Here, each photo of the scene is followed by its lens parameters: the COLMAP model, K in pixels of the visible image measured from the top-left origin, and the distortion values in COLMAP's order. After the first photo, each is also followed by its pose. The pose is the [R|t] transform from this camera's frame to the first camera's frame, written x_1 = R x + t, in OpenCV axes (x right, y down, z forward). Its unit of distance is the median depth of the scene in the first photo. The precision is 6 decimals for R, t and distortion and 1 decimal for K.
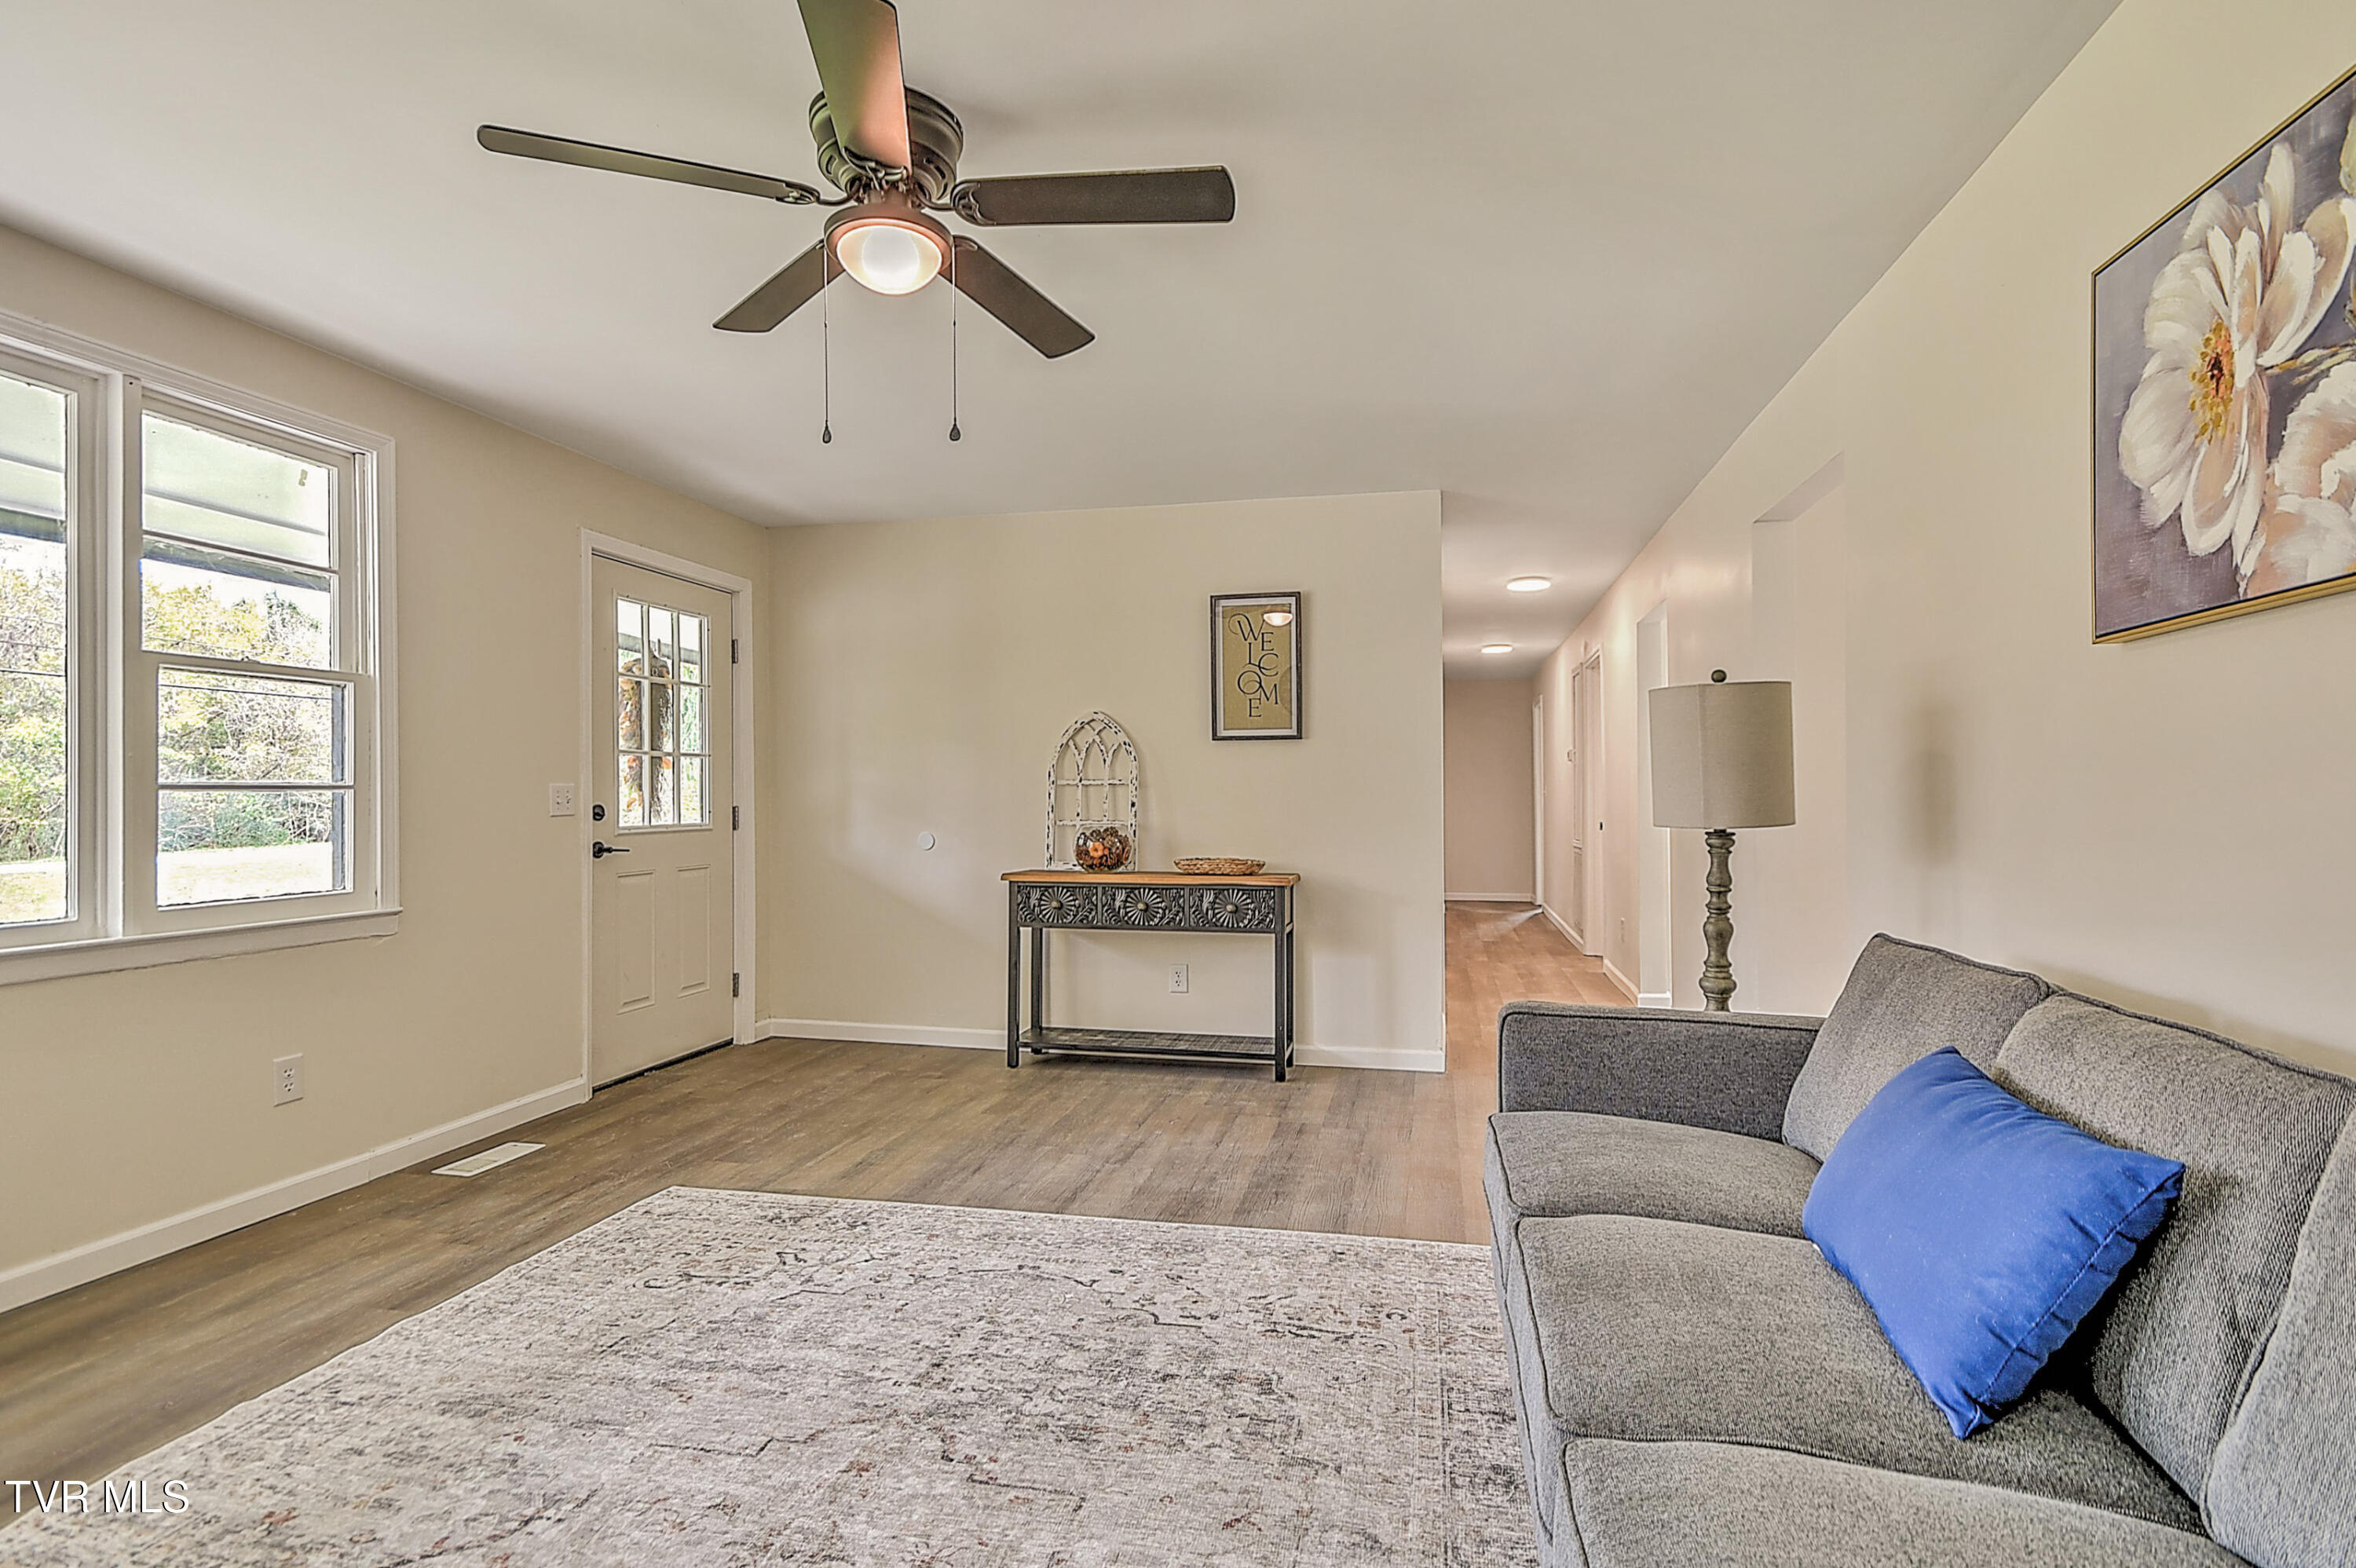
lens RADIAL K [[1137.6, 0, 1175.1], [0, 1137.6, 789.4], [0, 0, 1]] dist [0.024743, -0.003322]
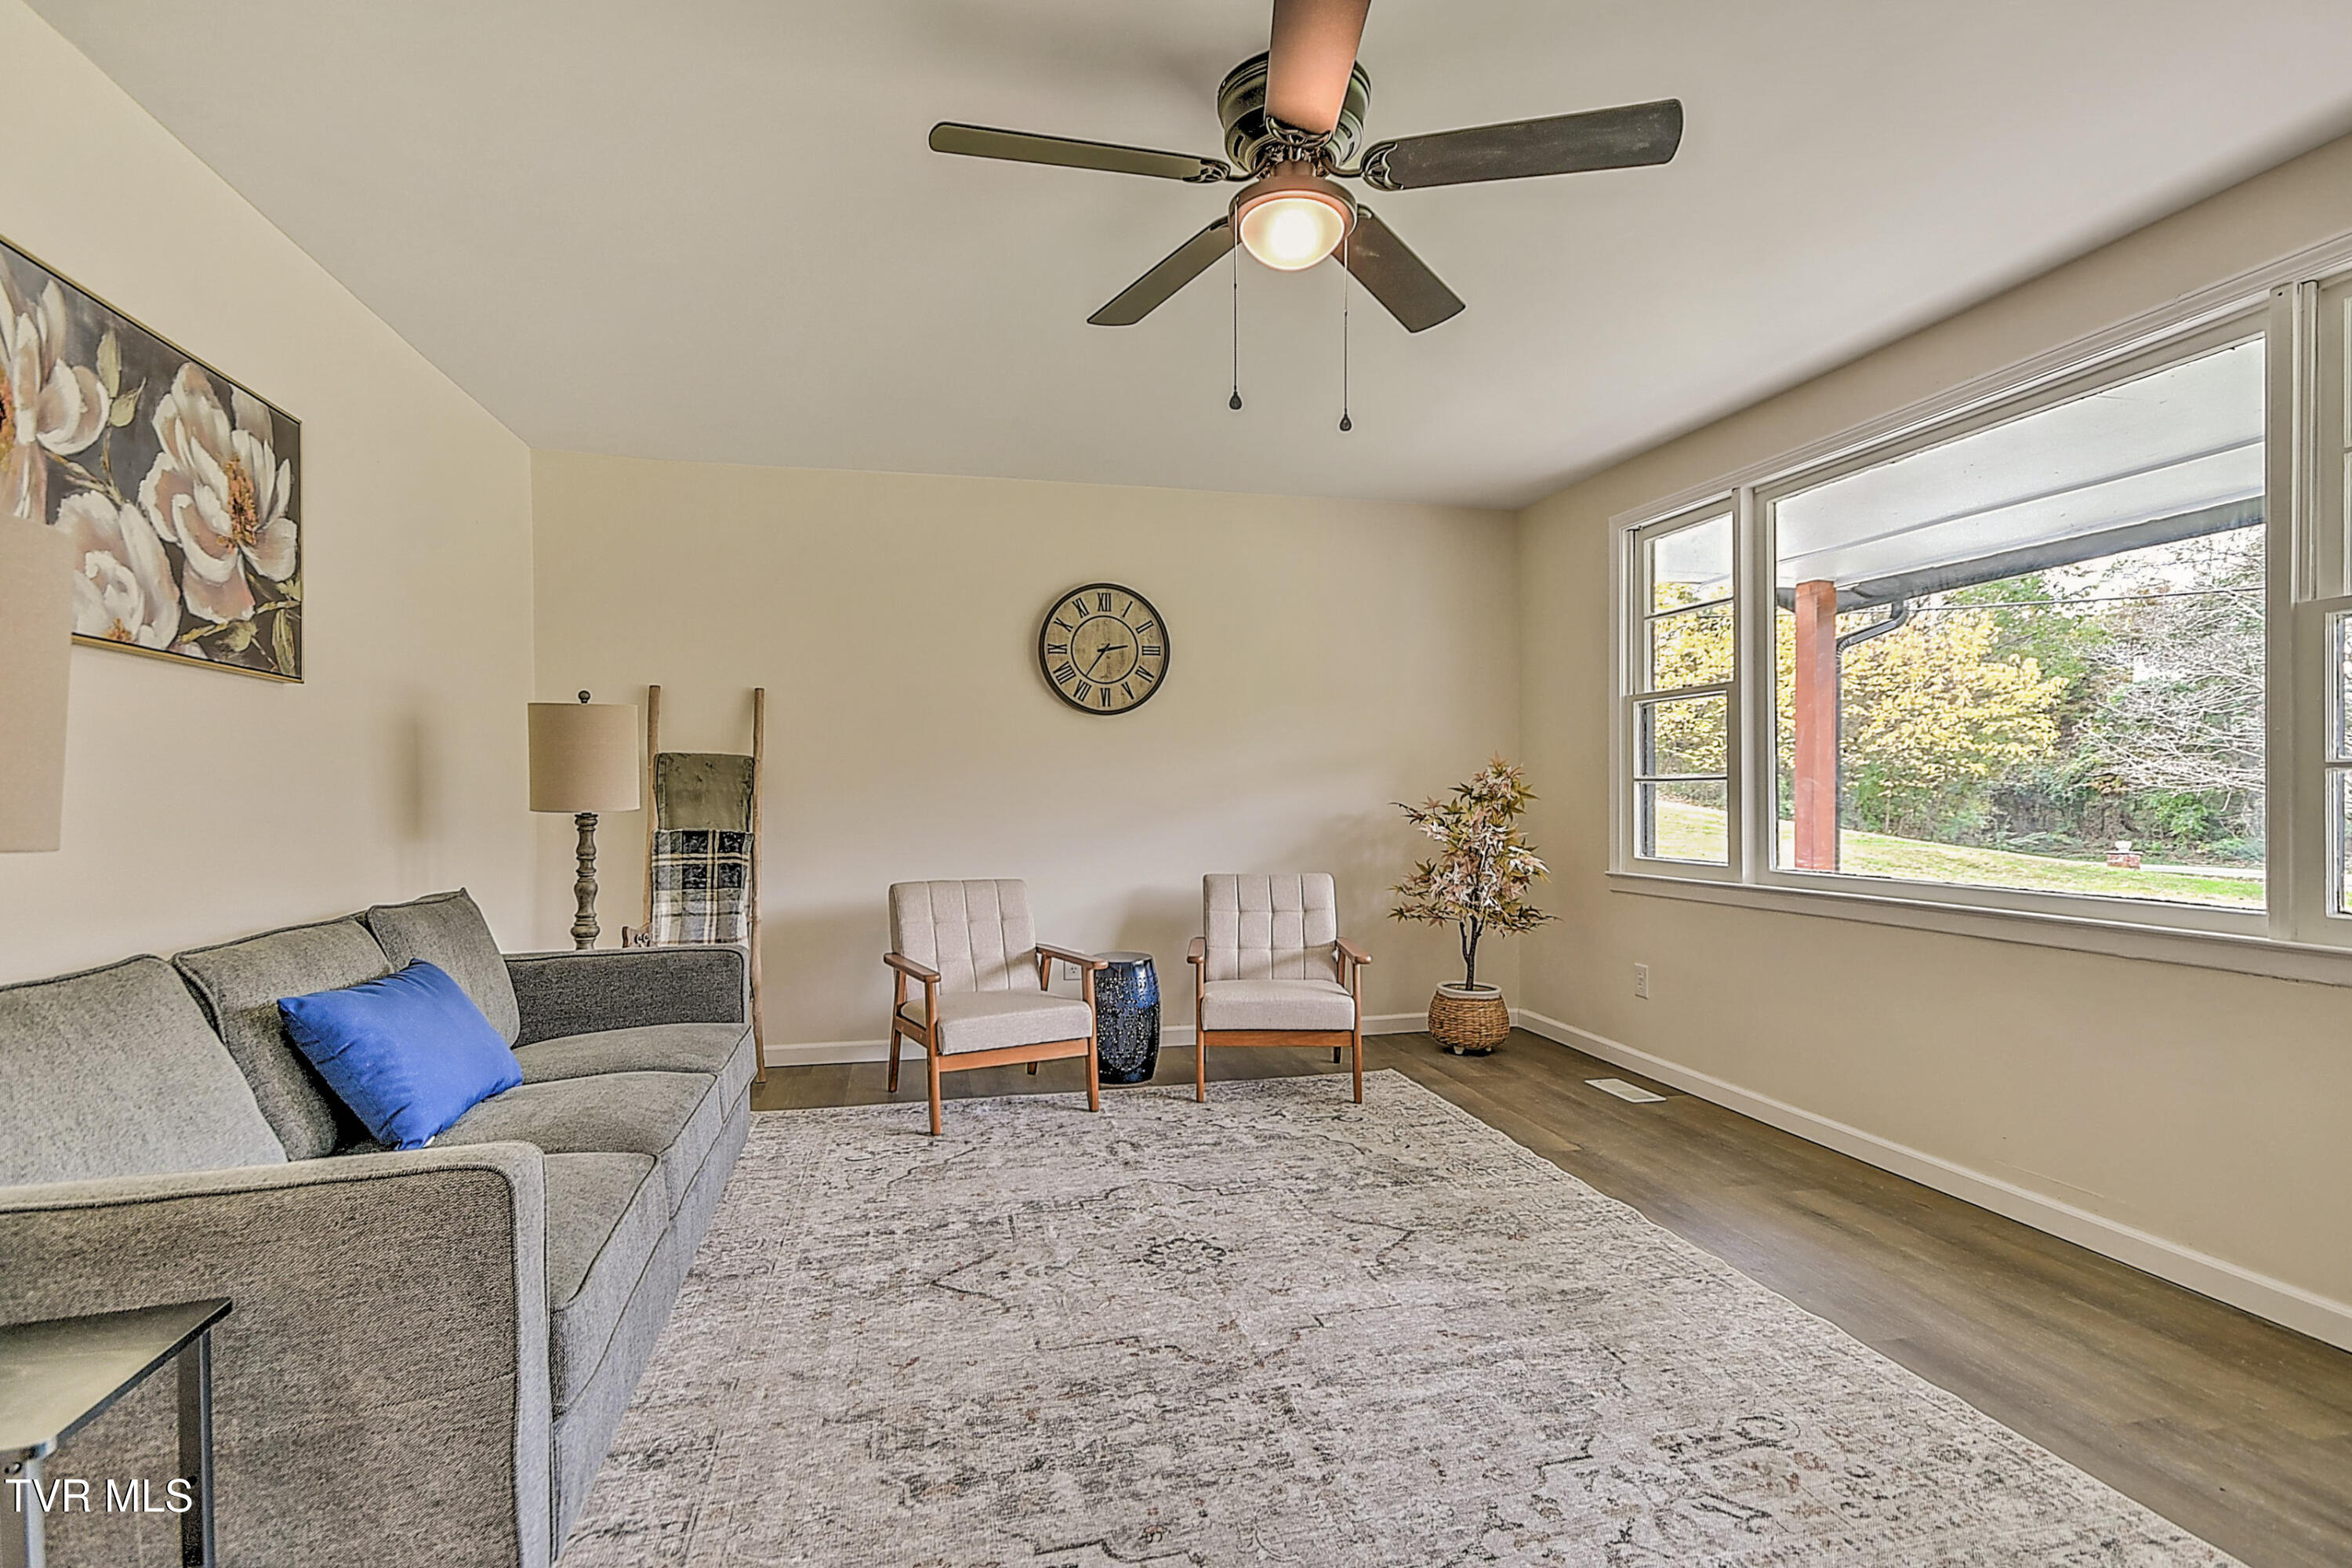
lens RADIAL K [[1135.7, 0, 1190.6], [0, 1135.7, 795.4], [0, 0, 1]] dist [0.024743, -0.003322]
pose [[-0.895006, 0.005200, -0.446023, 0.261423], [0.008368, 0.999952, -0.005133, 0.020004], [0.445975, -0.008327, -0.895007, 1.774374]]
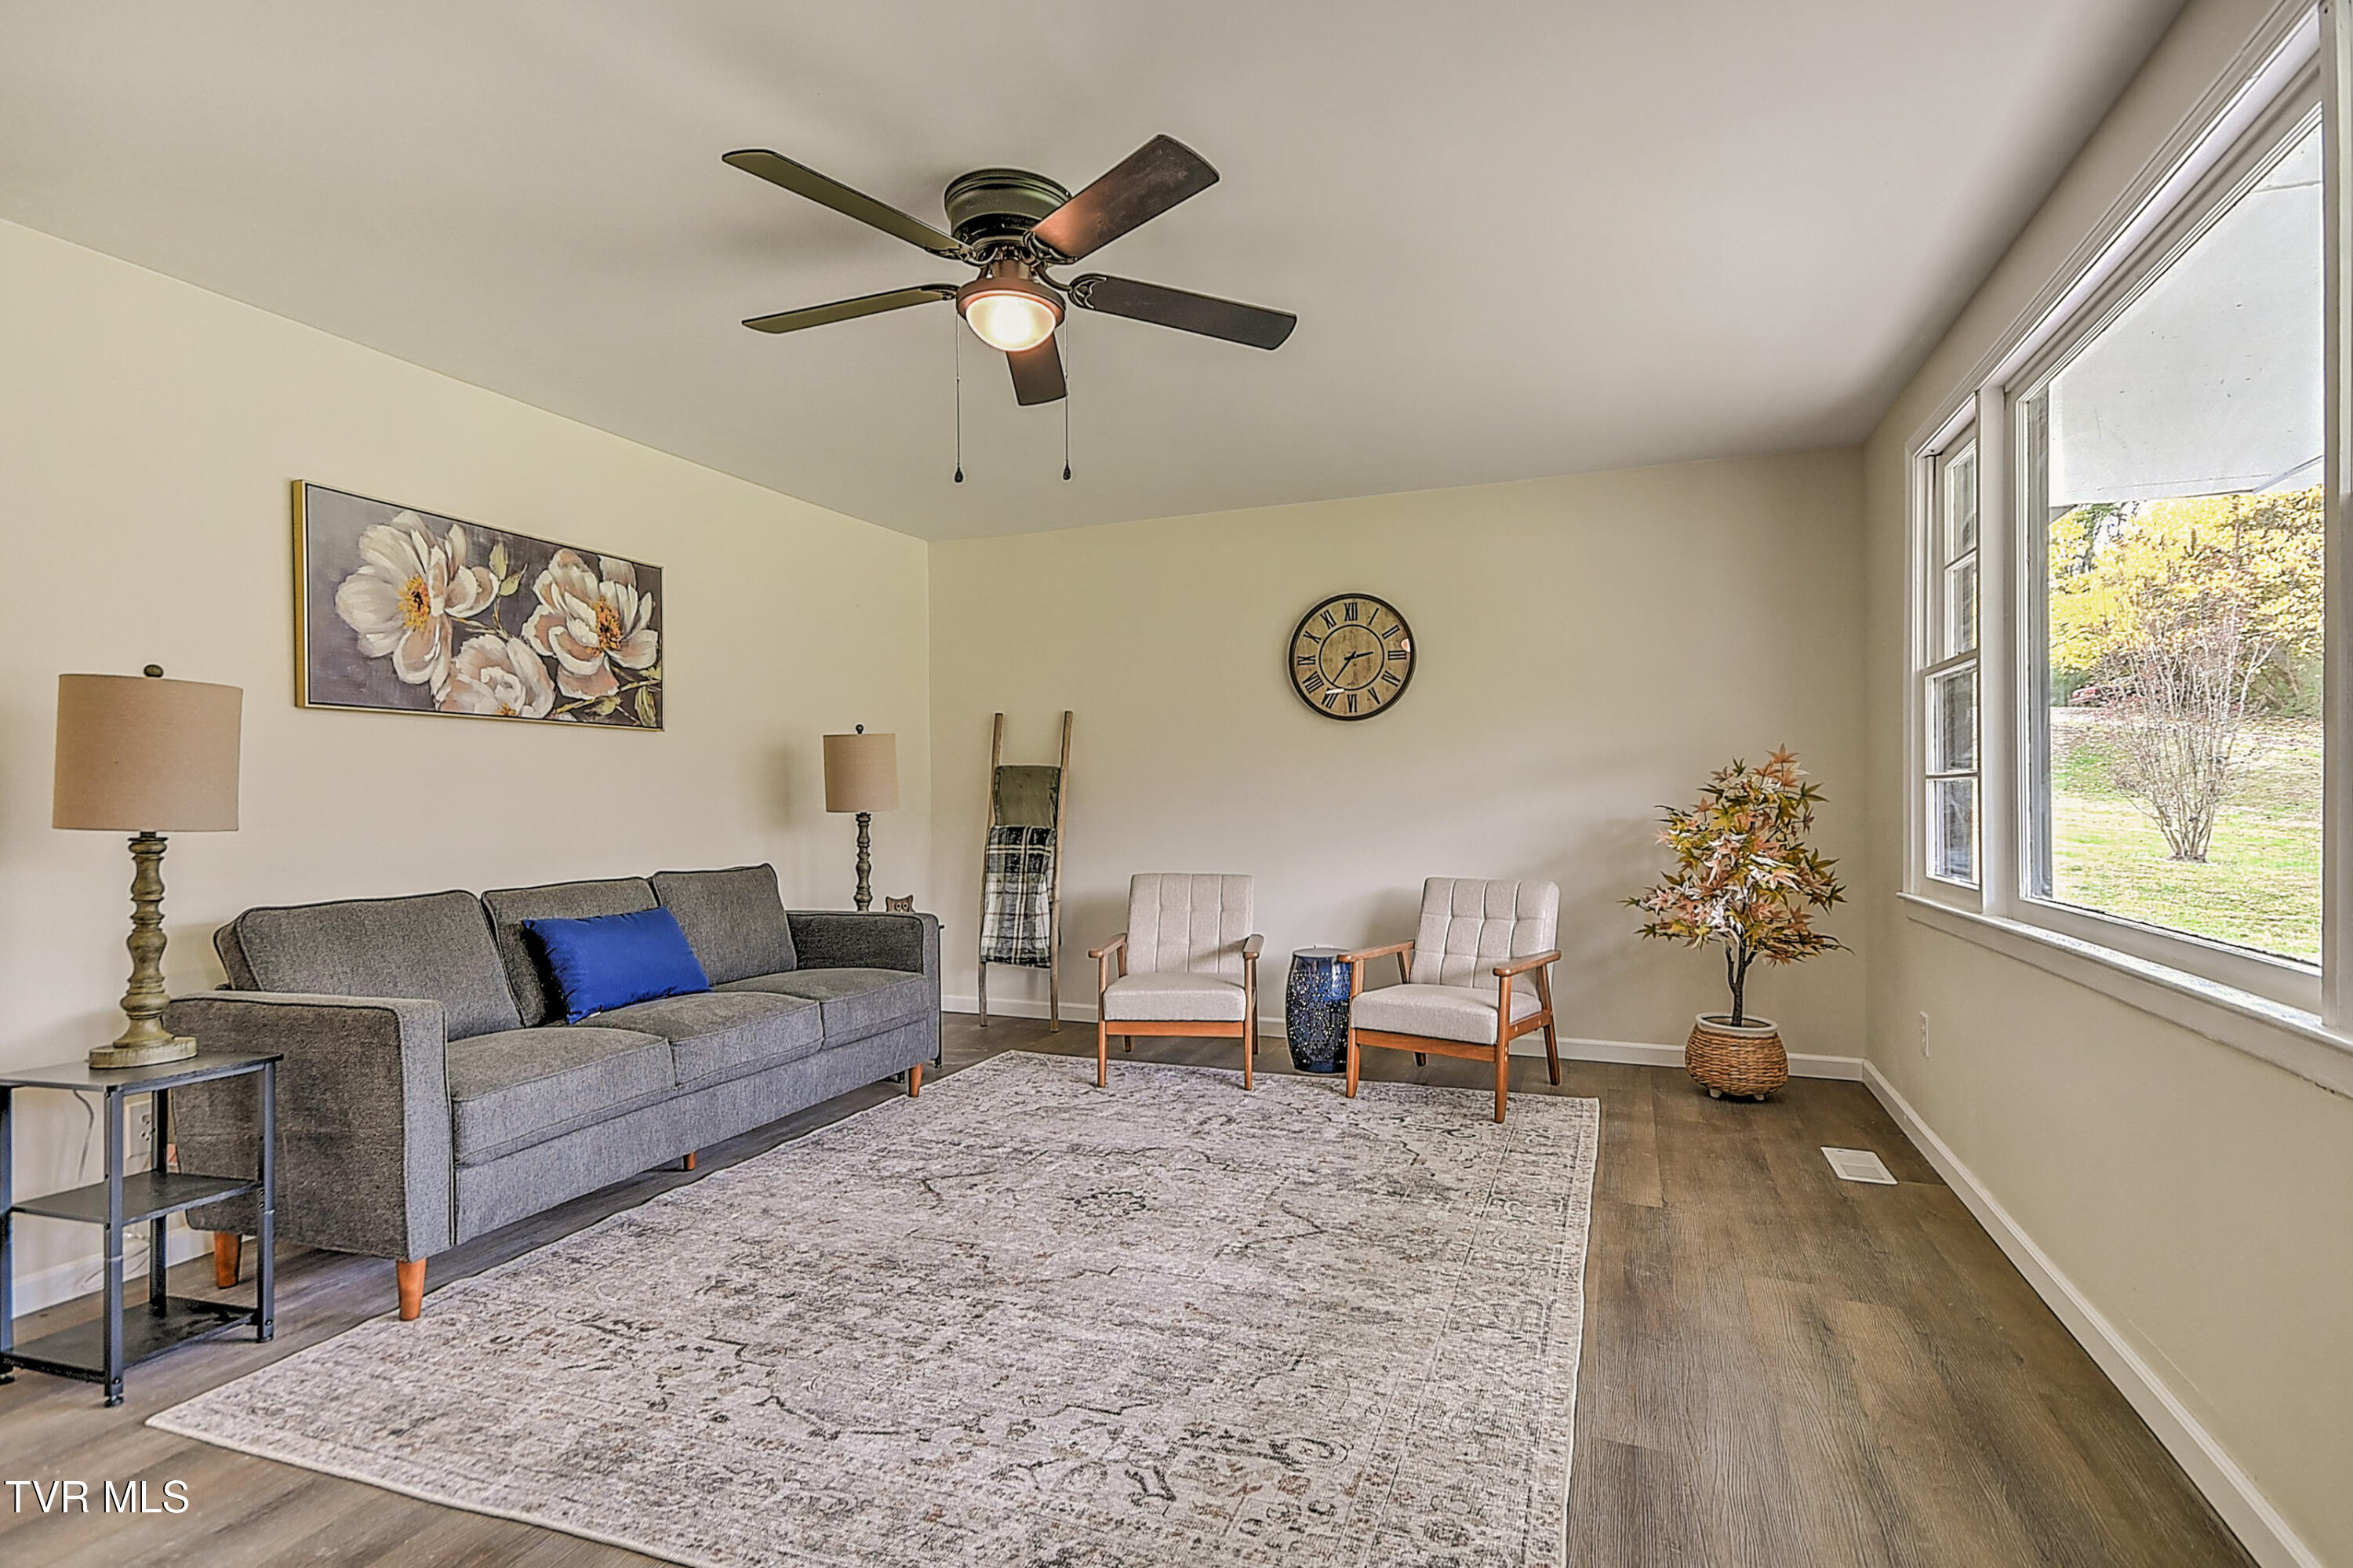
lens RADIAL K [[1136.3, 0, 1181.1], [0, 1136.3, 801.0], [0, 0, 1]] dist [0.024743, -0.003322]
pose [[-0.989782, 0.008402, 0.142344, -0.555536], [0.007750, 0.999957, -0.005134, 0.021839], [-0.142381, -0.003978, -0.989804, 2.040295]]
